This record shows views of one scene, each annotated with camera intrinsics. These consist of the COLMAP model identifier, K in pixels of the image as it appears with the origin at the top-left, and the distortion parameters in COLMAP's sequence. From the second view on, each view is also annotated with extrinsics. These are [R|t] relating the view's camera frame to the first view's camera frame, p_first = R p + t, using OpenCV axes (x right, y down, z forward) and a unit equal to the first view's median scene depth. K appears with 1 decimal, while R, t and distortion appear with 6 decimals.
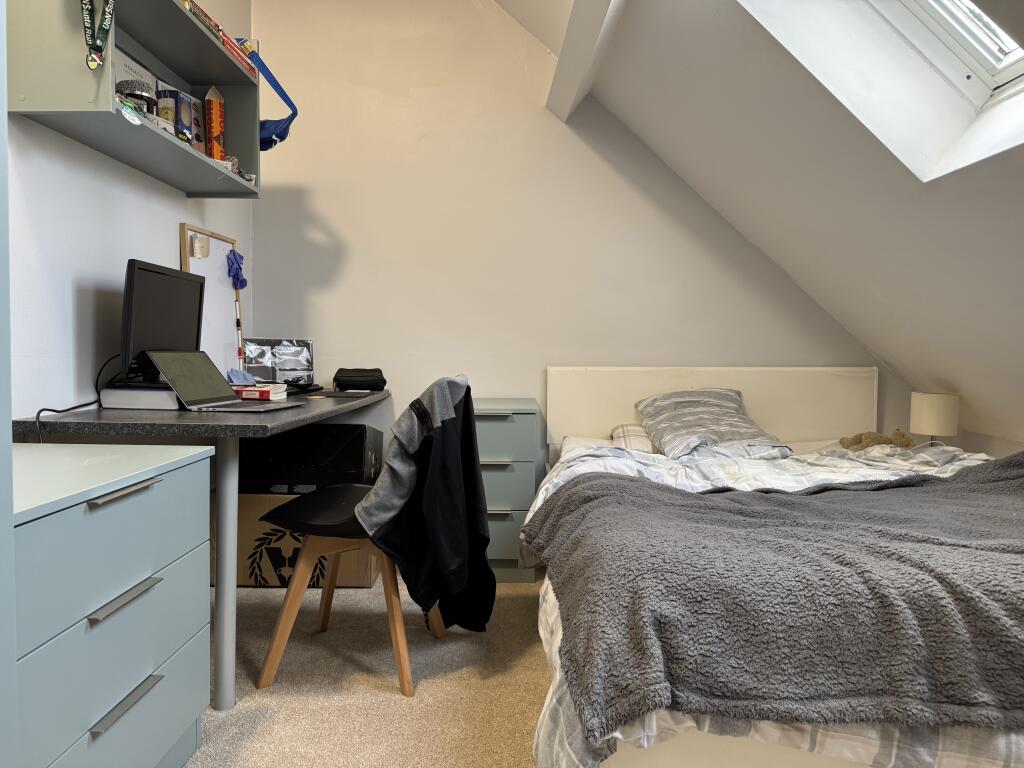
lens RADIAL K [[726.6, 0, 515.0], [0, 726.6, 387.9], [0, 0, 1]] dist [0.081651, -0.140872]
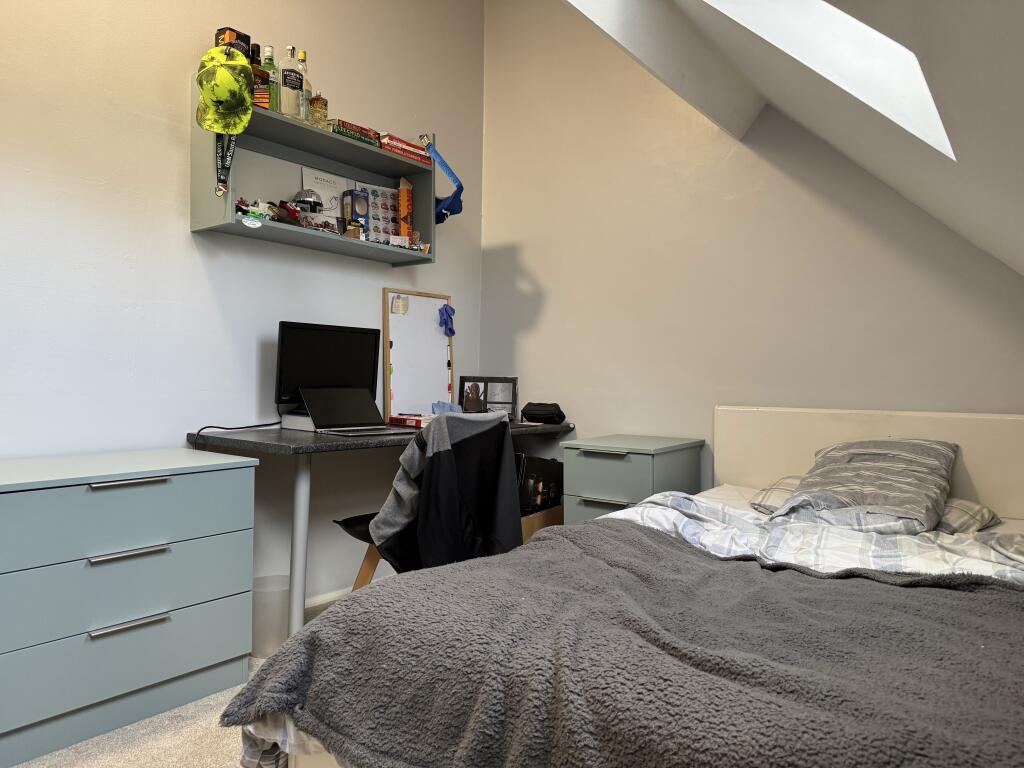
lens RADIAL K [[726.6, 0, 515.0], [0, 726.6, 387.9], [0, 0, 1]] dist [0.081651, -0.140872]
pose [[0.784084, 0.008753, -0.620593, 0.526505], [-0.036046, 0.998855, -0.031453, -0.017026], [0.619607, 0.047032, 0.783501, 0.148732]]
